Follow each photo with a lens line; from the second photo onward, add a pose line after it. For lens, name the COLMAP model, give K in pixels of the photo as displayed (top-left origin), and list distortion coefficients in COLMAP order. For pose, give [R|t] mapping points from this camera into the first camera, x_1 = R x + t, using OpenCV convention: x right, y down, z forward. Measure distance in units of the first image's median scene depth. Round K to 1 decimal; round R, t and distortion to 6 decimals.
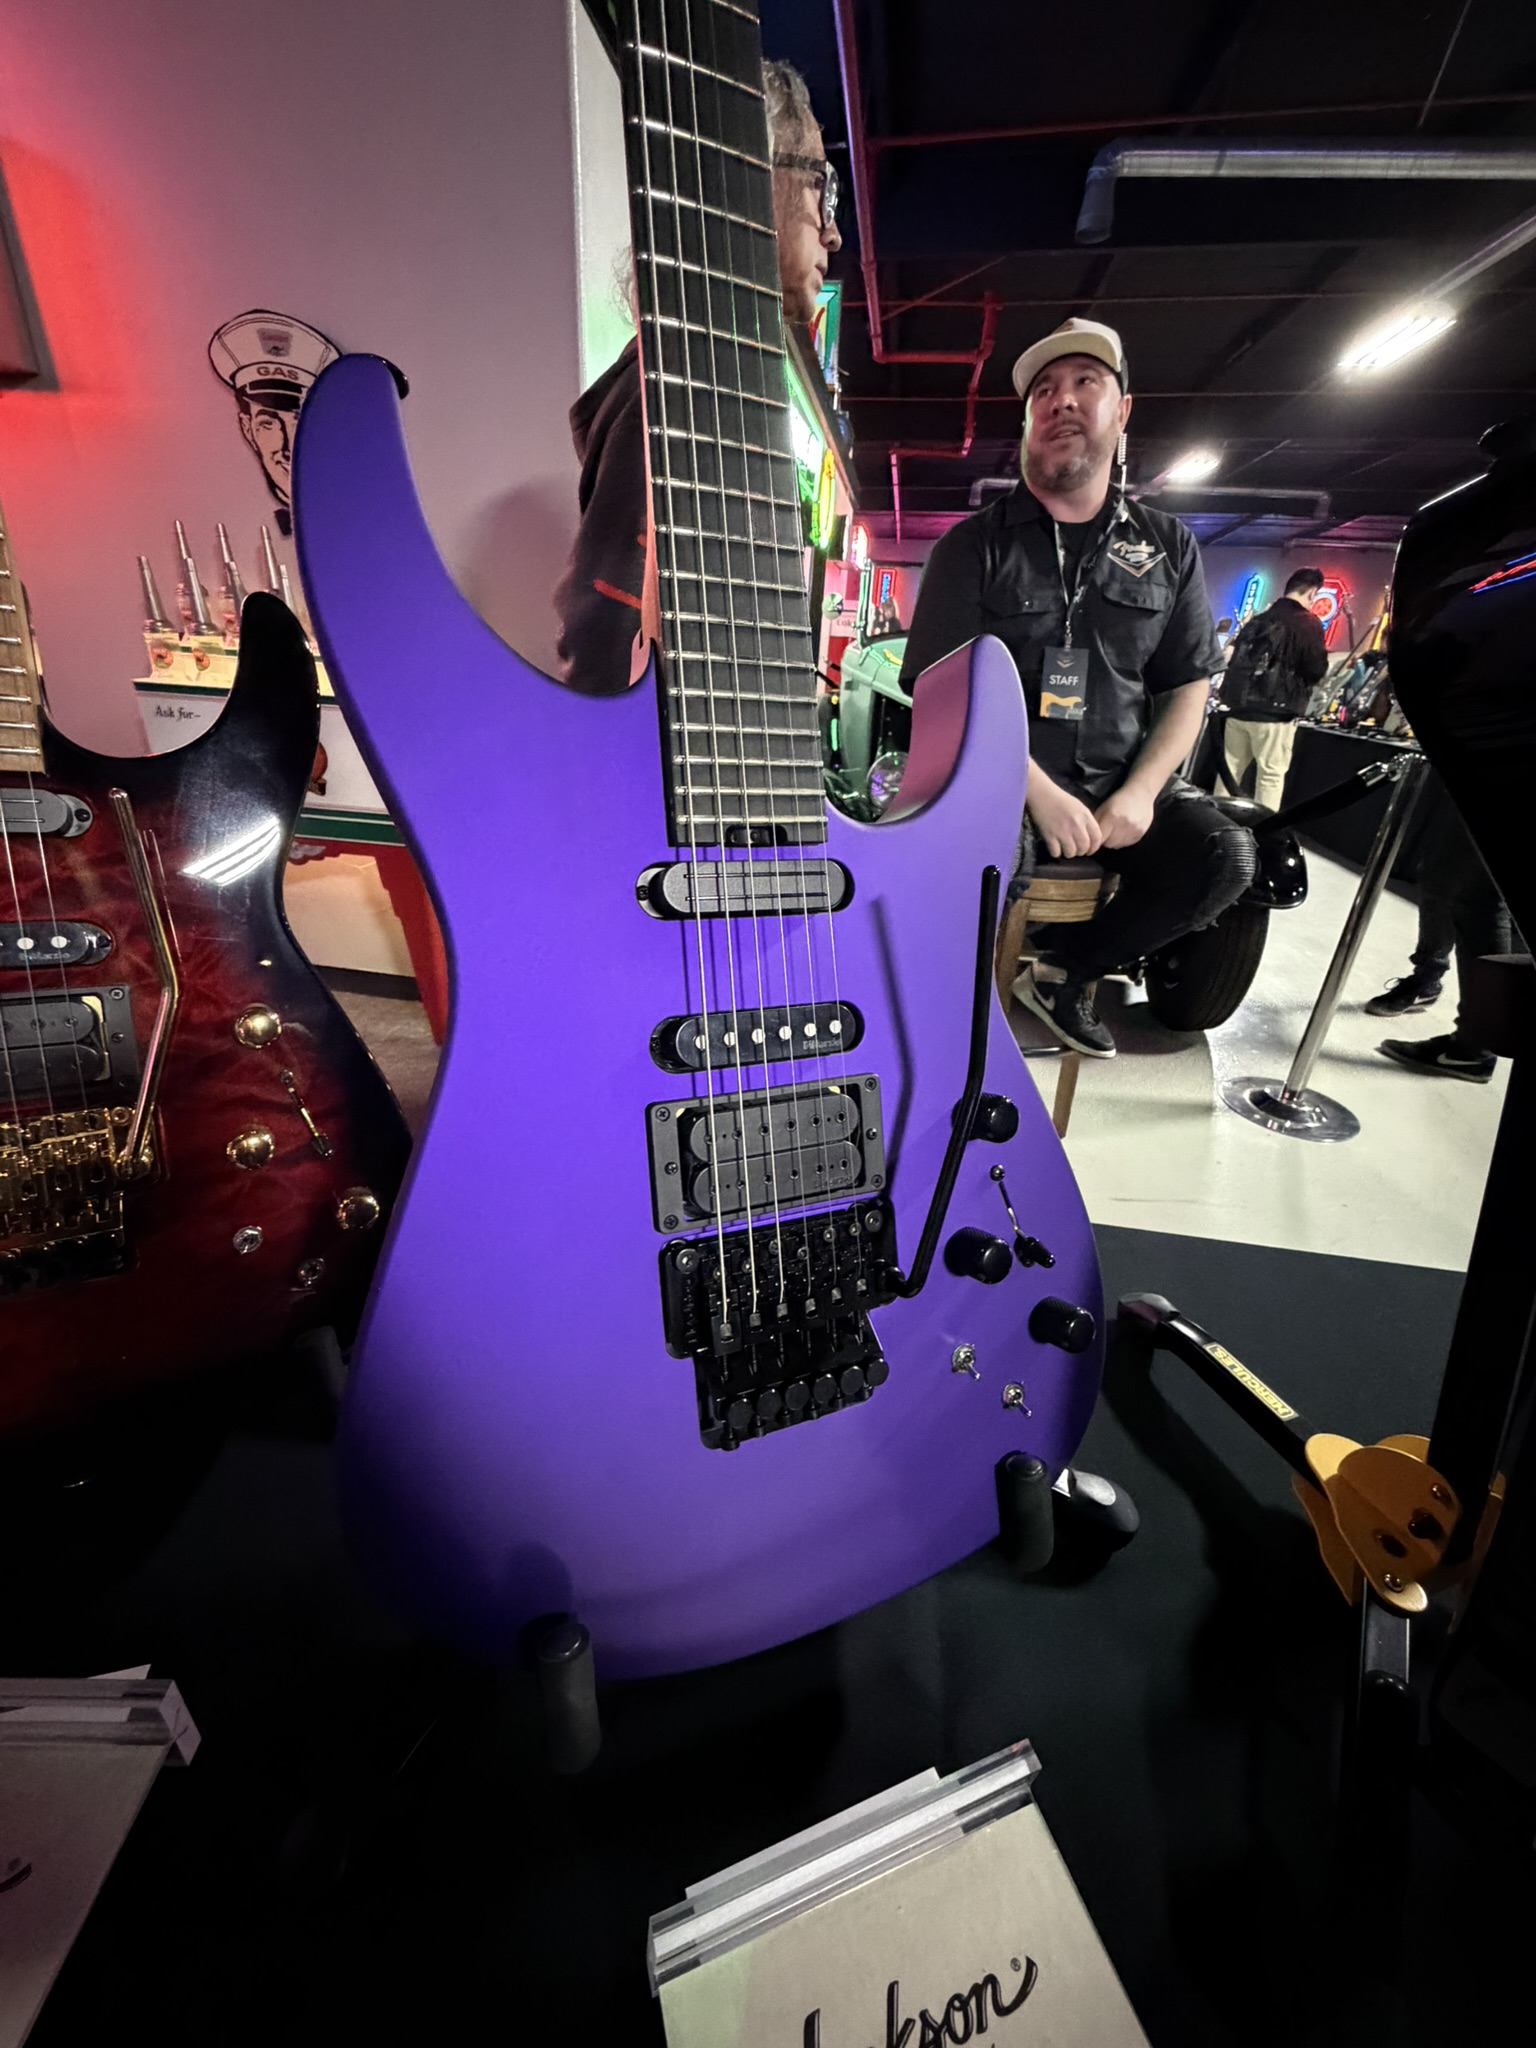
lens RADIAL K [[820.8, 0, 769.8], [0, 820.8, 1020.3], [0, 0, 1]] dist [0.000426, -0.000028]
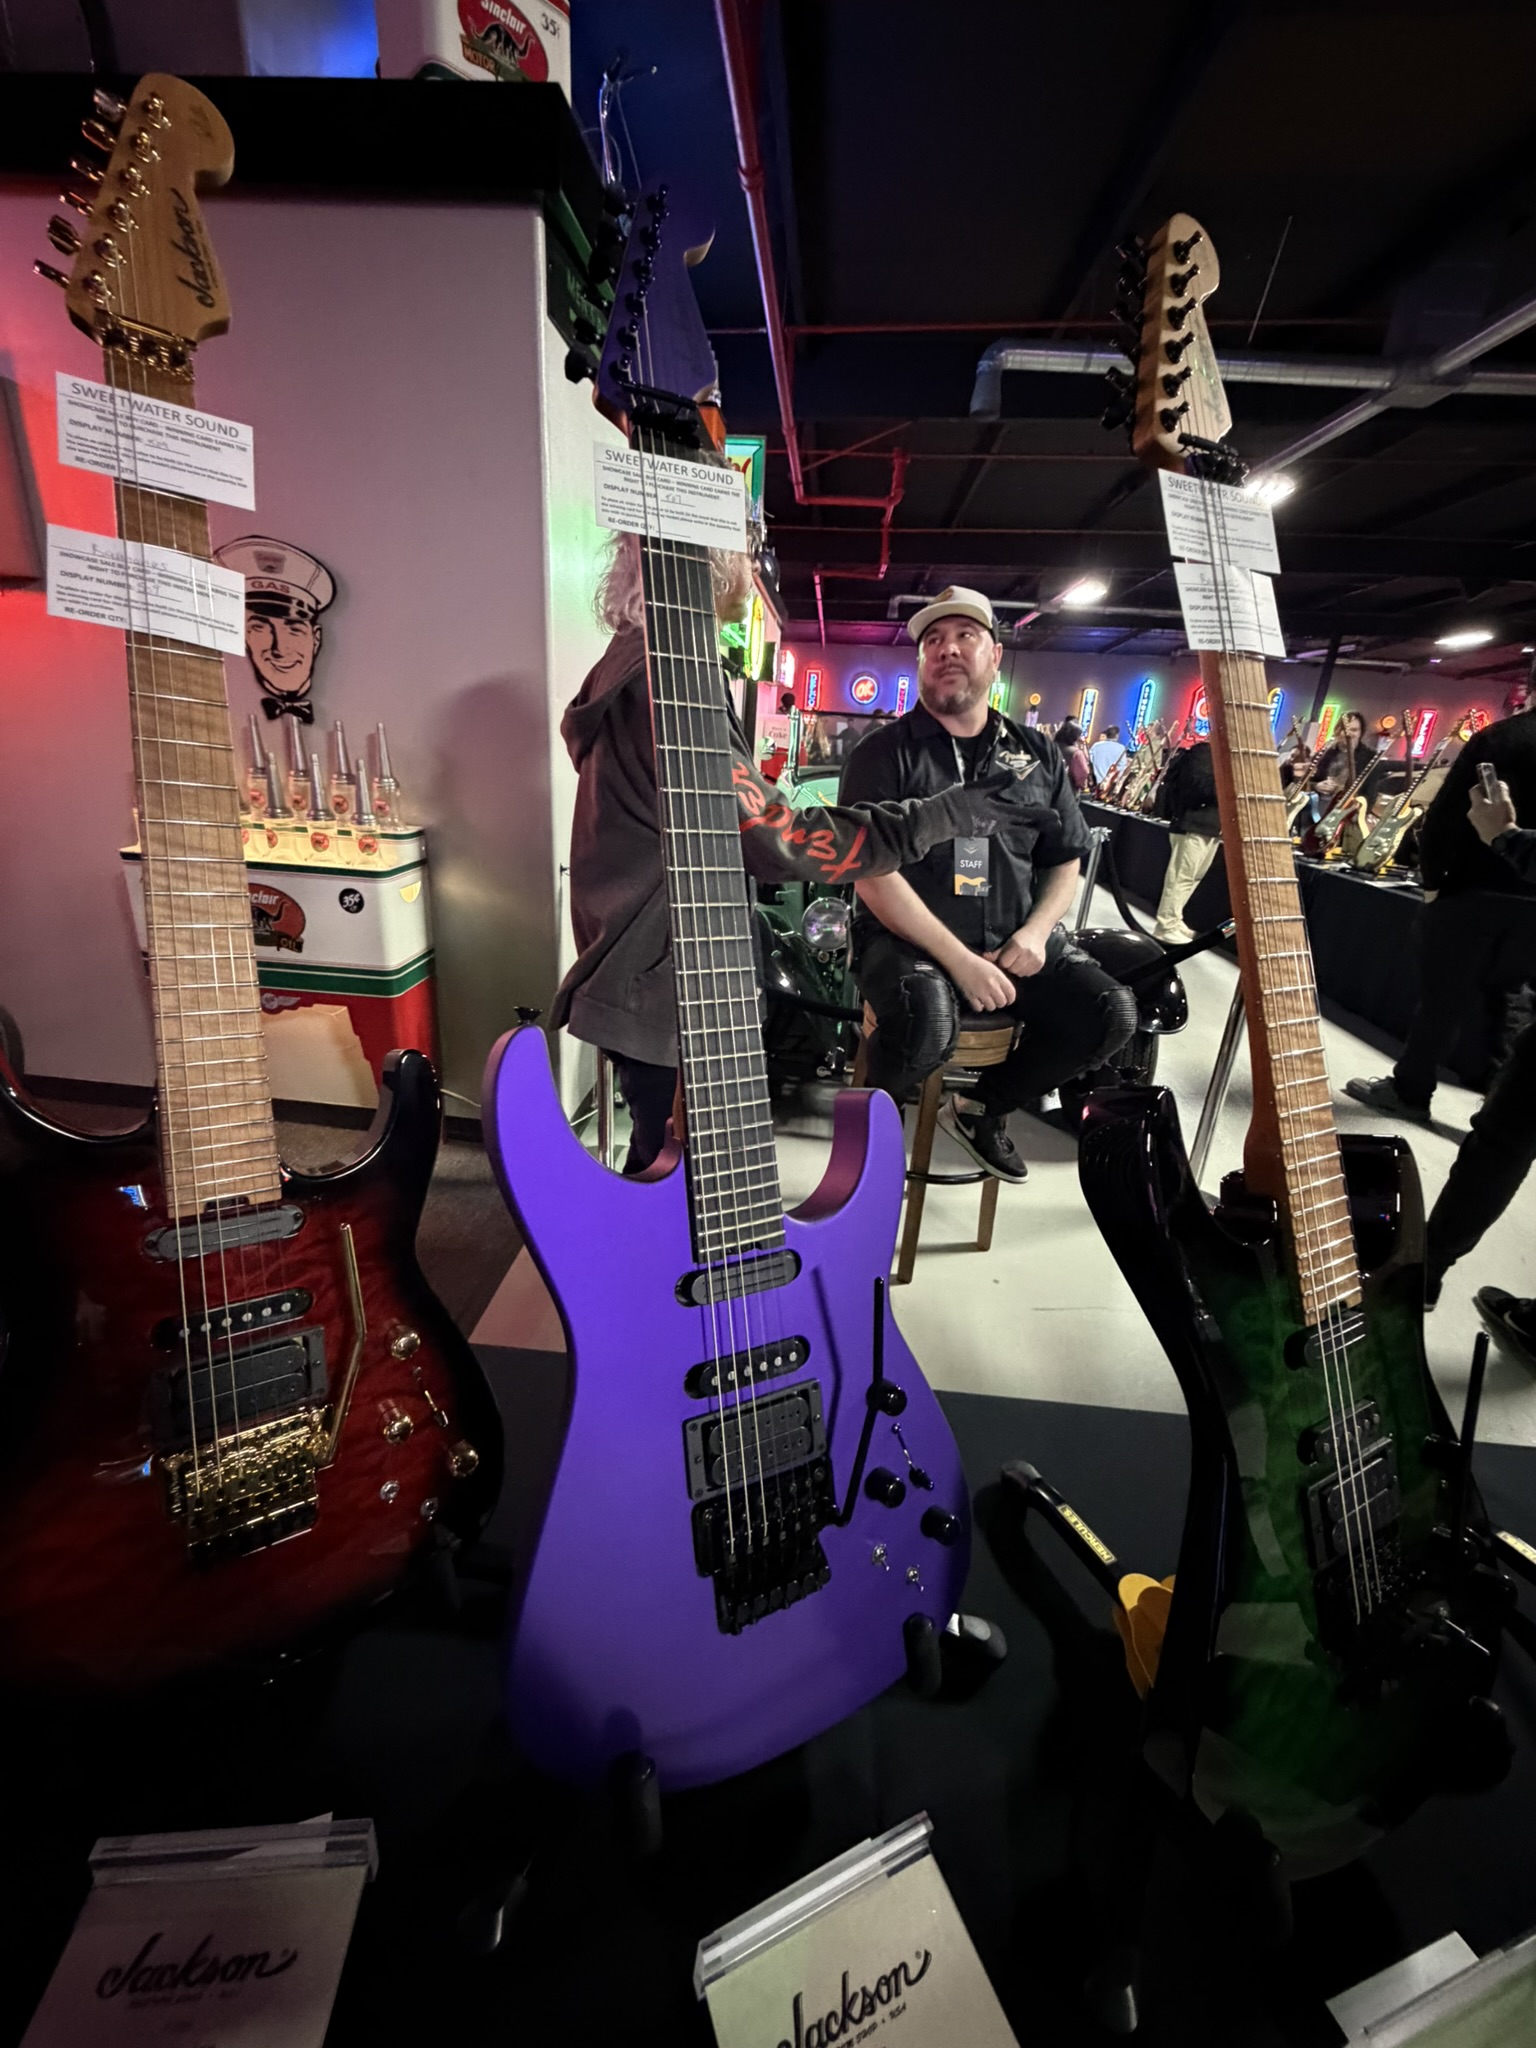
lens RADIAL K [[815.8, 0, 768.0], [0, 815.8, 1024.0], [0, 0, 1]] dist [0.001213, -0.000097]
pose [[0.997257, -0.019227, 0.071475, -0.014374], [0.025304, 0.996050, -0.085115, -0.099843], [-0.069556, 0.086690, 0.993804, -0.132161]]
